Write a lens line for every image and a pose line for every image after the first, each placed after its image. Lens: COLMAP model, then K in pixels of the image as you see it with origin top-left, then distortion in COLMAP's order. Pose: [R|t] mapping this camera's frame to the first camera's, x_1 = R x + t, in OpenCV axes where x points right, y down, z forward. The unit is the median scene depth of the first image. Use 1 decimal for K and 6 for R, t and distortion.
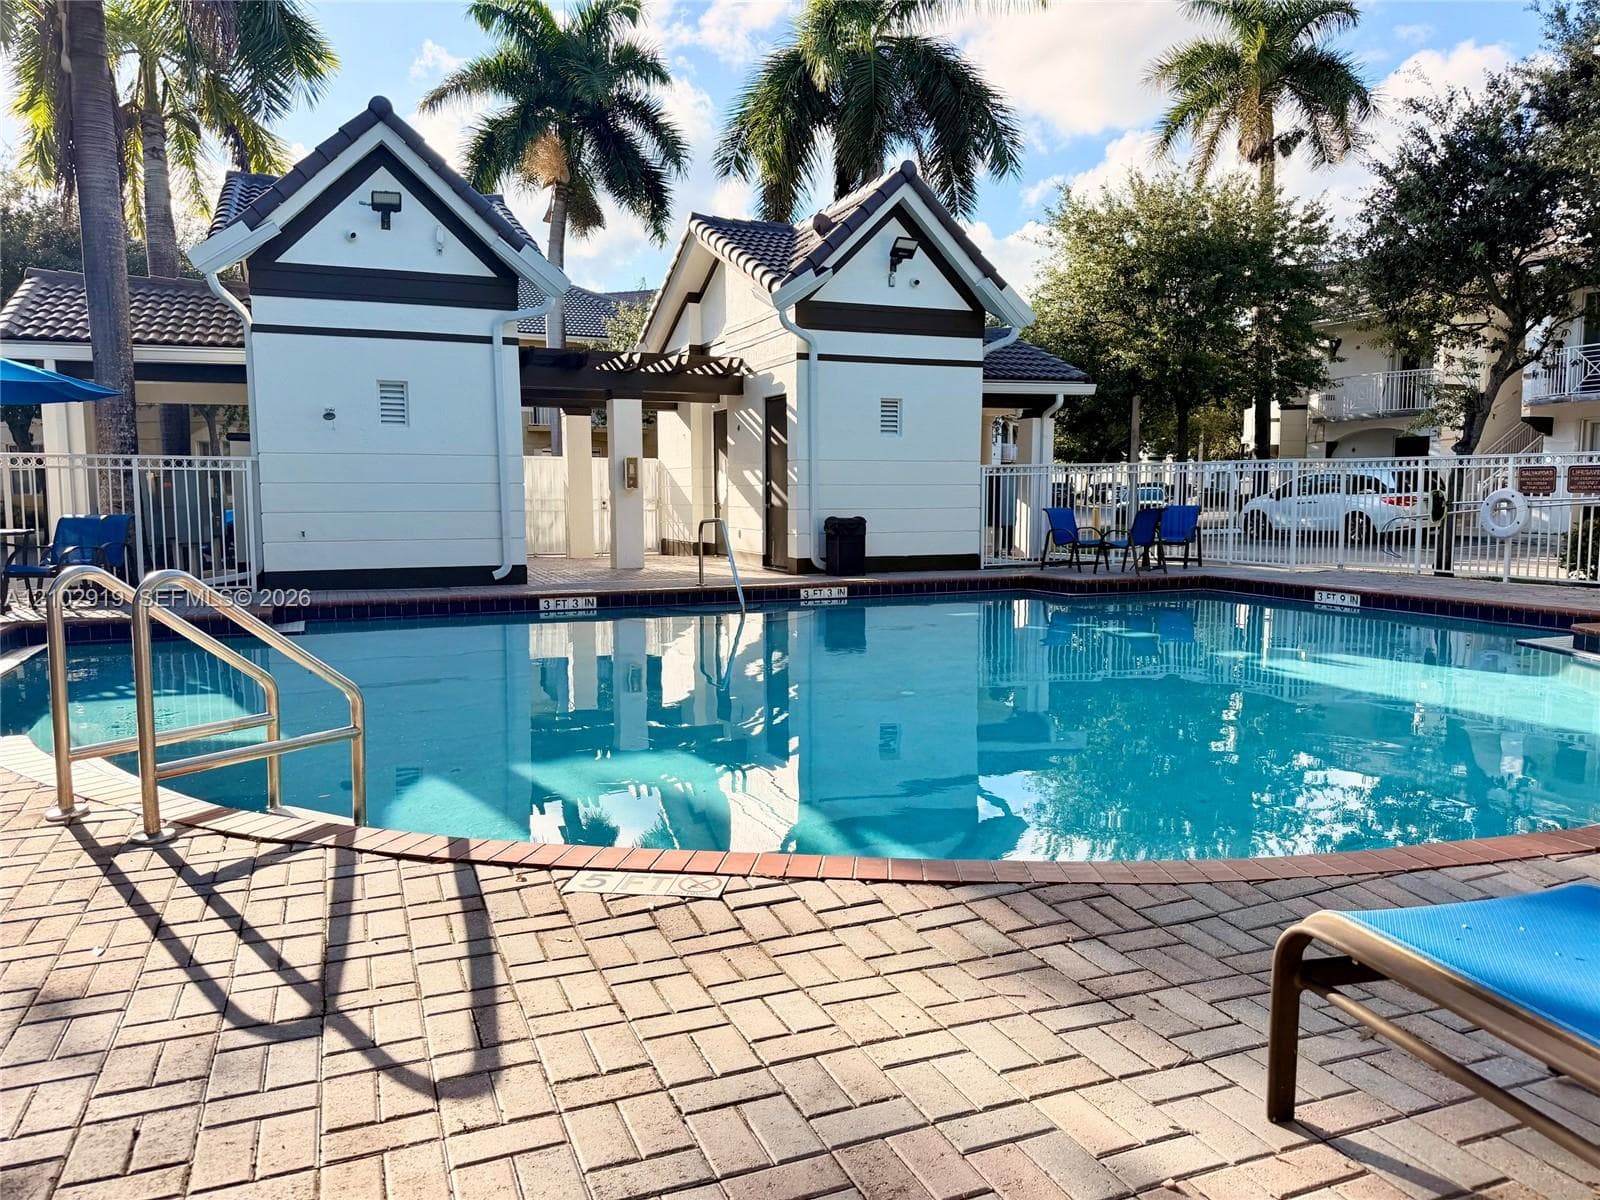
lens RADIAL K [[1133.9, 0, 800.0], [0, 1133.9, 600.0], [0, 0, 1]] dist [0.092710, -0.116754]
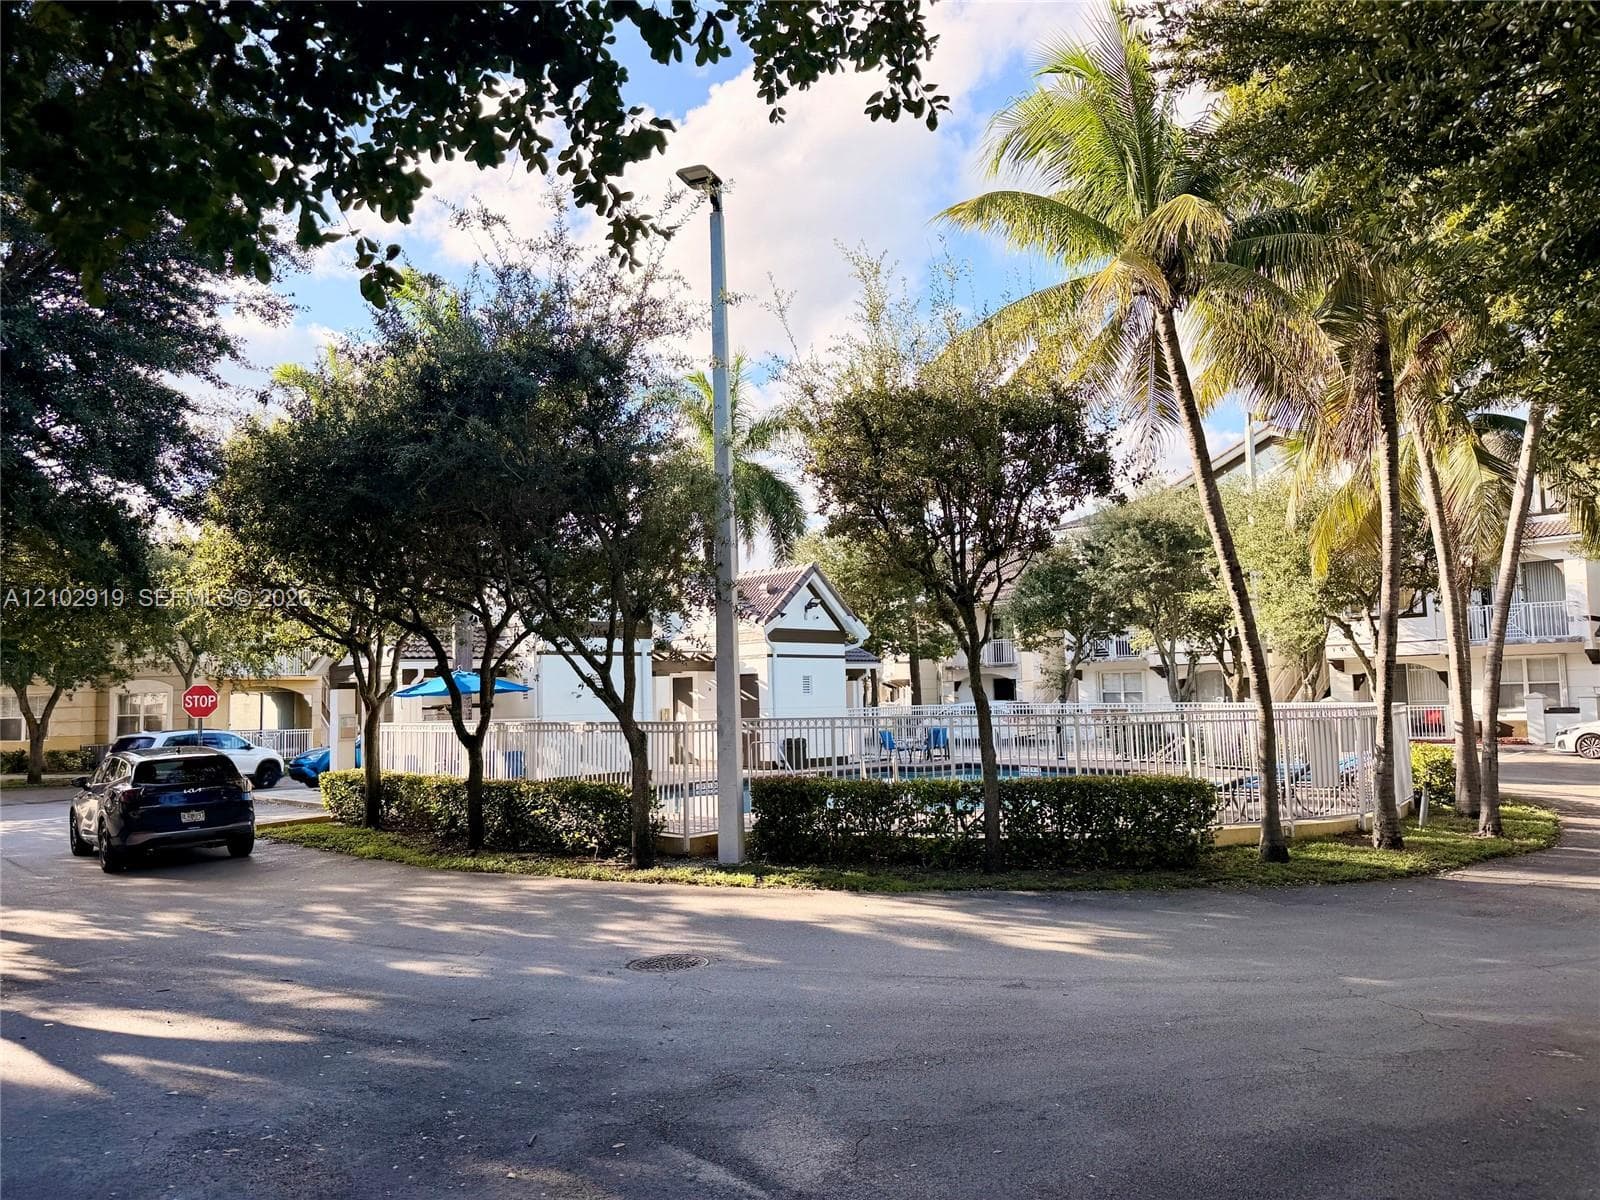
lens RADIAL K [[1133.9, 0, 800.0], [0, 1133.9, 600.0], [0, 0, 1]] dist [0.092710, -0.116754]
pose [[0.939887, 0.011363, 0.341297, -0.606030], [0.054481, 0.981655, -0.182715, 0.049572], [-0.337112, 0.190325, 0.922026, -0.819936]]
